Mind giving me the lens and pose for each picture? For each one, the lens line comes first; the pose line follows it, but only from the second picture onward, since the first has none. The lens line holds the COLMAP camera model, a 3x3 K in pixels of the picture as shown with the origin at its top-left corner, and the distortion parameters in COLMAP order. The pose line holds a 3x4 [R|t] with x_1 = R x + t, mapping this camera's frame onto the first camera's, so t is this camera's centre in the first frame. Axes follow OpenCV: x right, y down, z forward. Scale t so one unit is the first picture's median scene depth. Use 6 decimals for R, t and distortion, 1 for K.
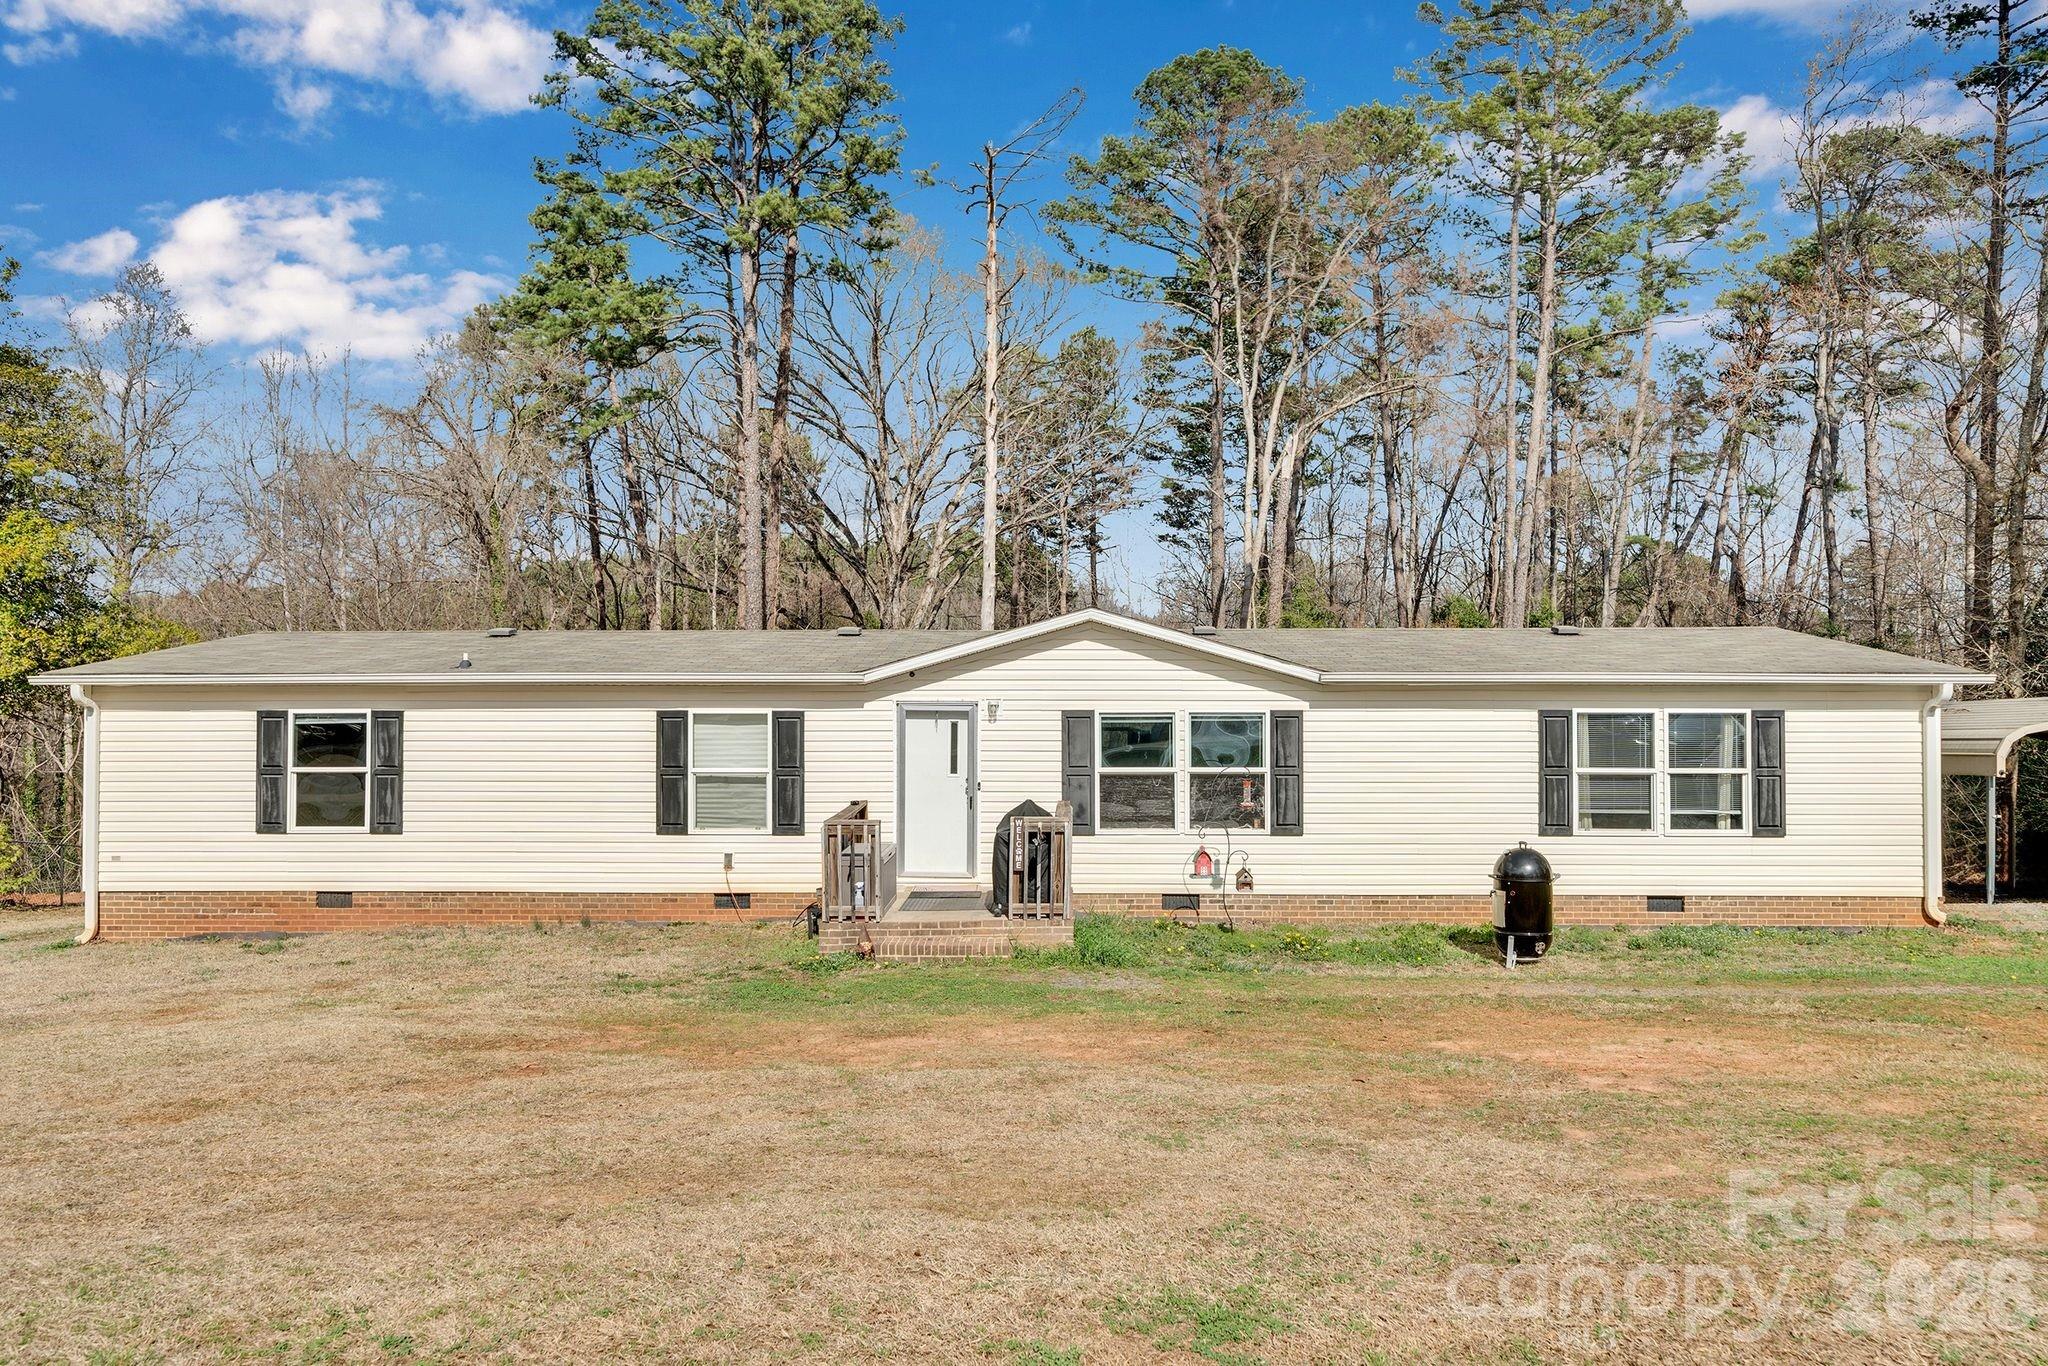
lens RADIAL K [[1877.2, 0, 1024.0], [0, 1877.2, 683.0], [0, 0, 1]] dist [0.007120, 0.001141]
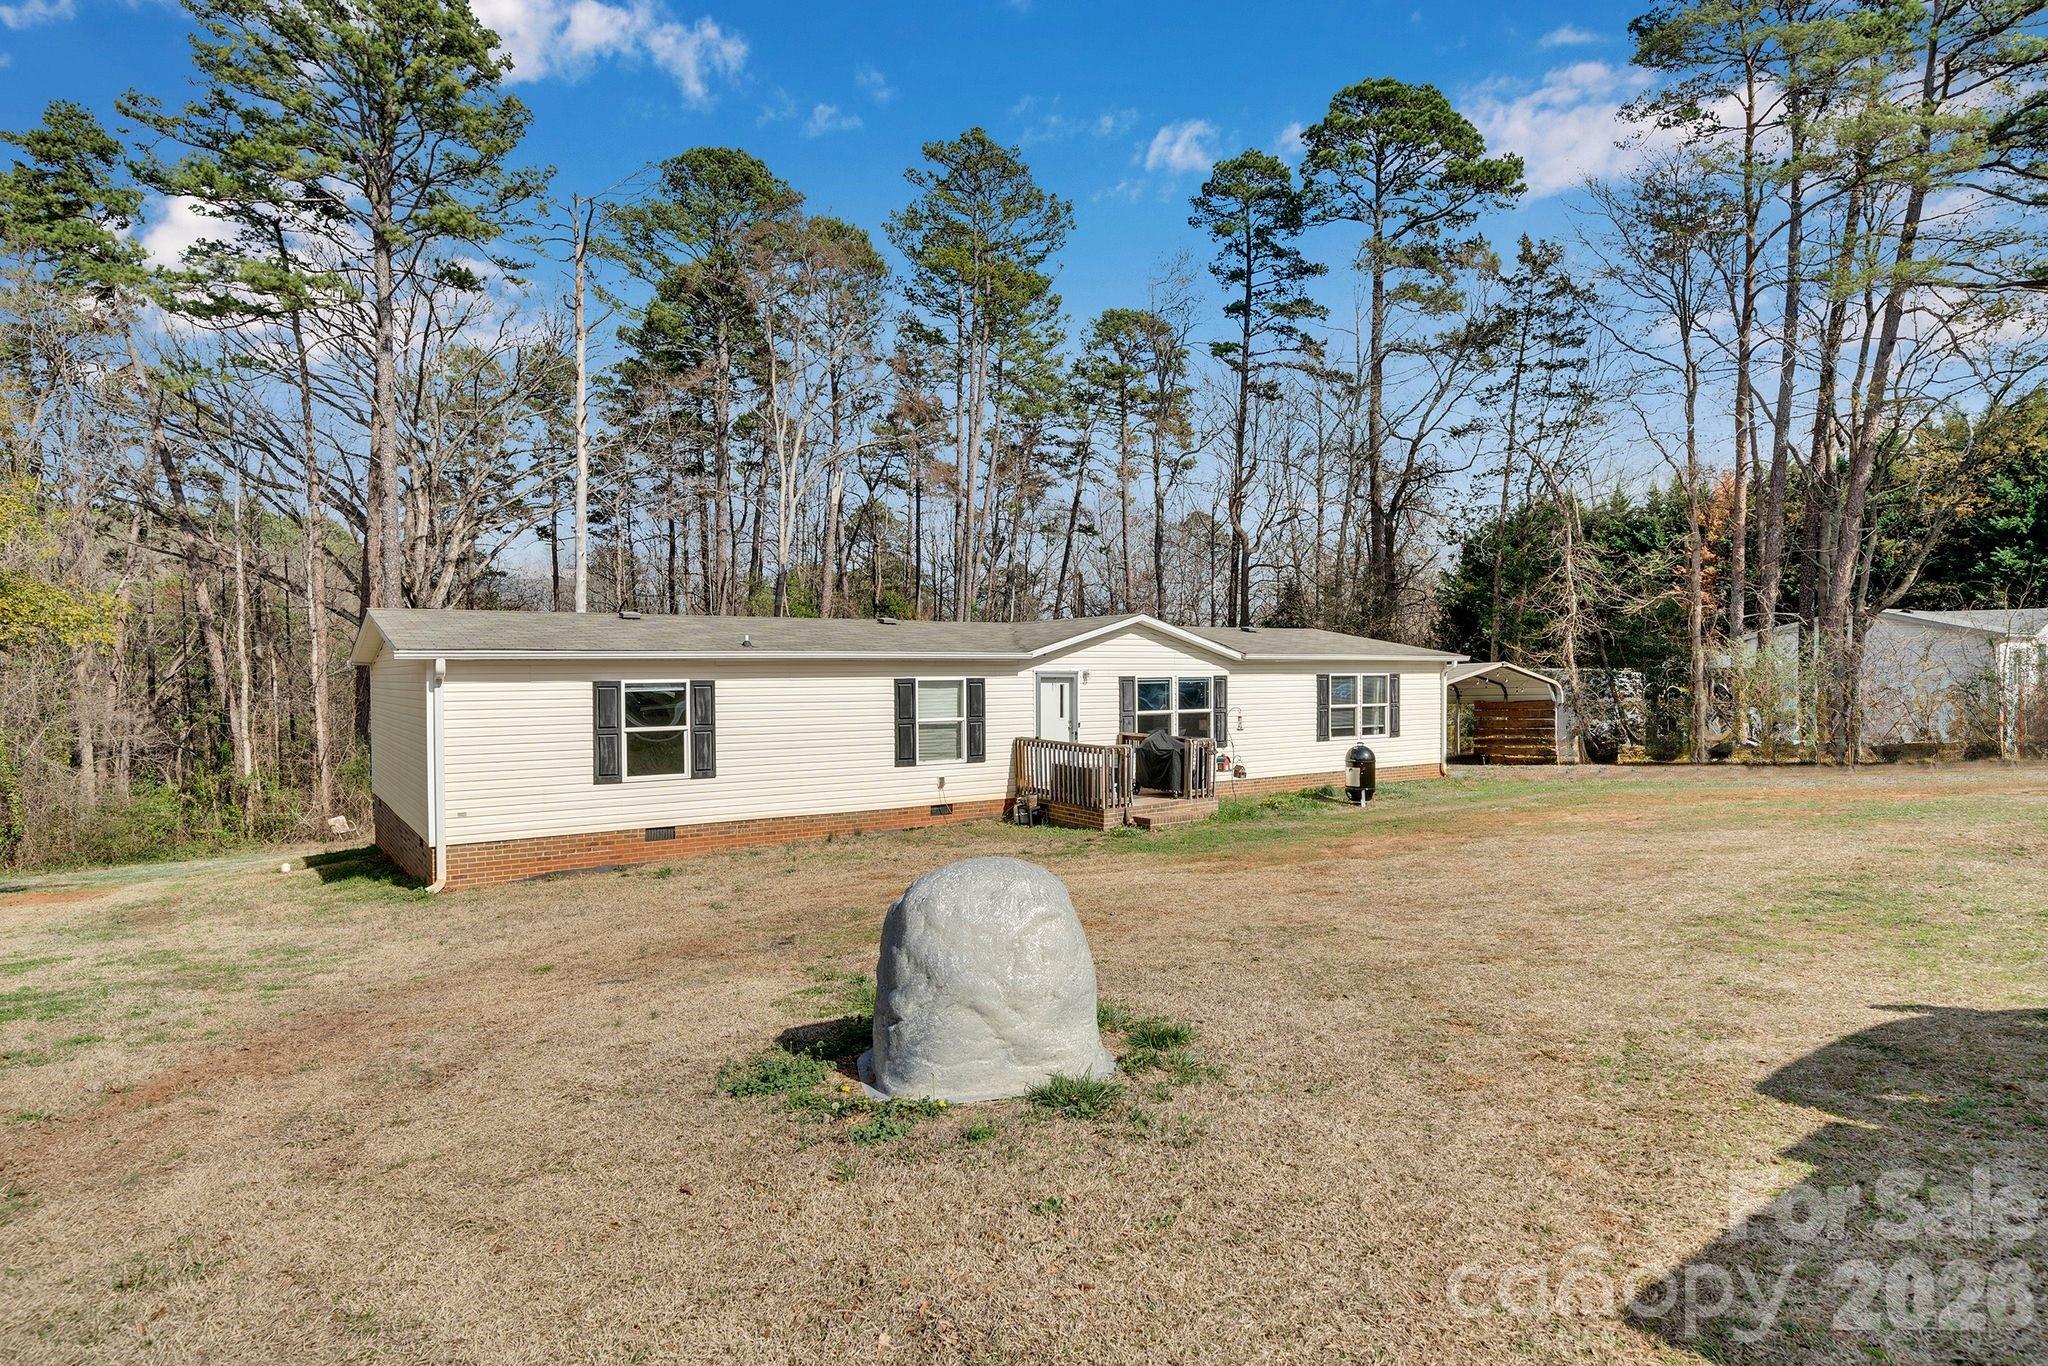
lens RADIAL K [[1877.2, 0, 1024.0], [0, 1877.2, 683.0], [0, 0, 1]] dist [0.007120, 0.001141]
pose [[0.636887, -0.008313, 0.770912, -1.225745], [-0.001840, 0.999923, 0.012303, 0.000388], [-0.770955, -0.009254, 0.636823, 0.030827]]
